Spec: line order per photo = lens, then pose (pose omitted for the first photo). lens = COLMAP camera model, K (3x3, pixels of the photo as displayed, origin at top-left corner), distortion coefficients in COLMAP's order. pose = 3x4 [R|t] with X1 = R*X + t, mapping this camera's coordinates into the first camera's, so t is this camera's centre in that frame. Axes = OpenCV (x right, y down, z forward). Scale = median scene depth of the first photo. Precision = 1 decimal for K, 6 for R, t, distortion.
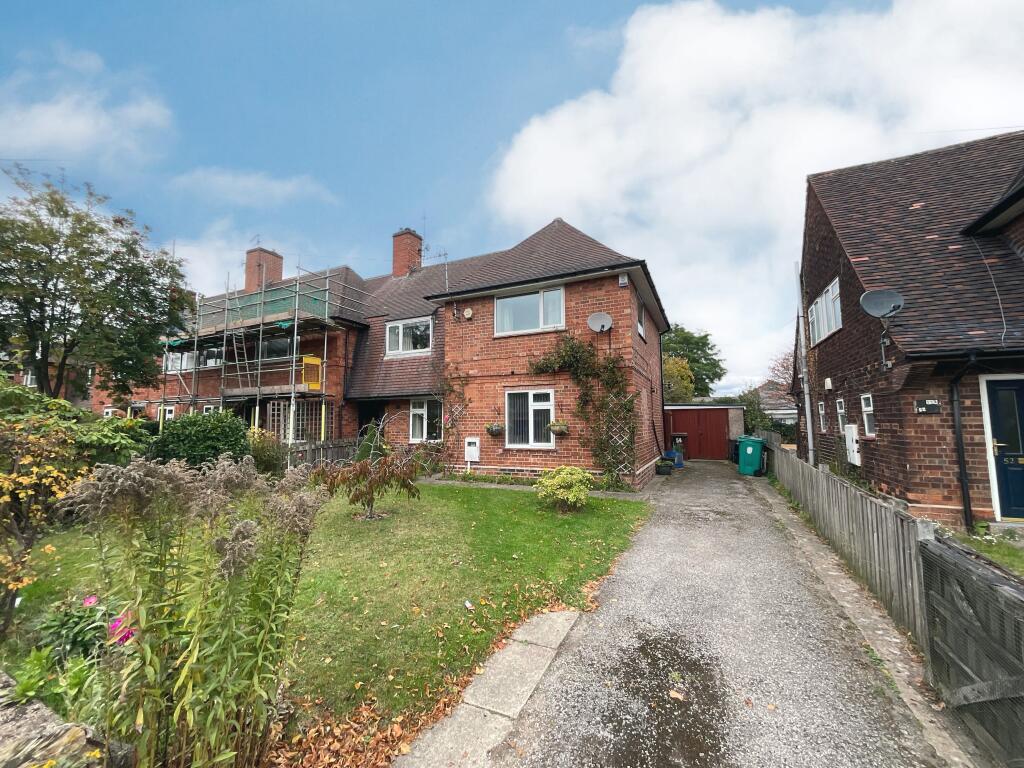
lens RADIAL K [[410.0, 0, 511.9], [0, 410.0, 386.0], [0, 0, 1]] dist [-0.000706, -0.000159]
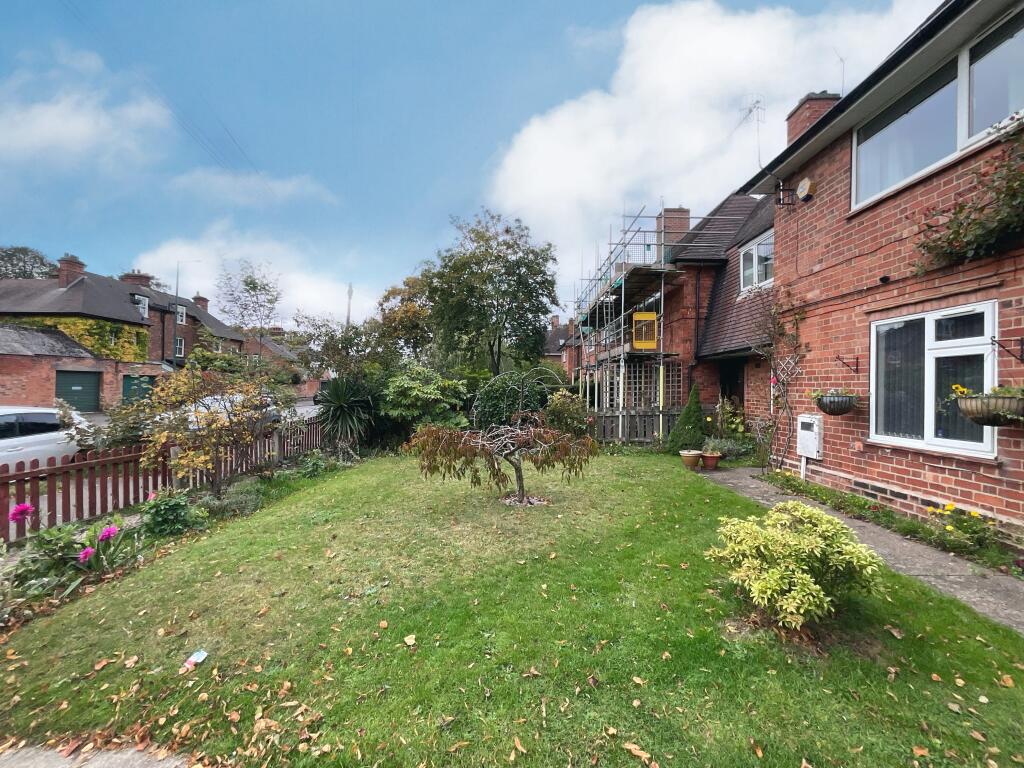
lens RADIAL K [[410.0, 0, 511.9], [0, 410.0, 386.0], [0, 0, 1]] dist [-0.000706, -0.000159]
pose [[0.429145, 0.006097, -0.903215, 0.229680], [0.074356, 0.996345, 0.042054, 0.034158], [0.900170, -0.085207, 0.427123, 0.409805]]
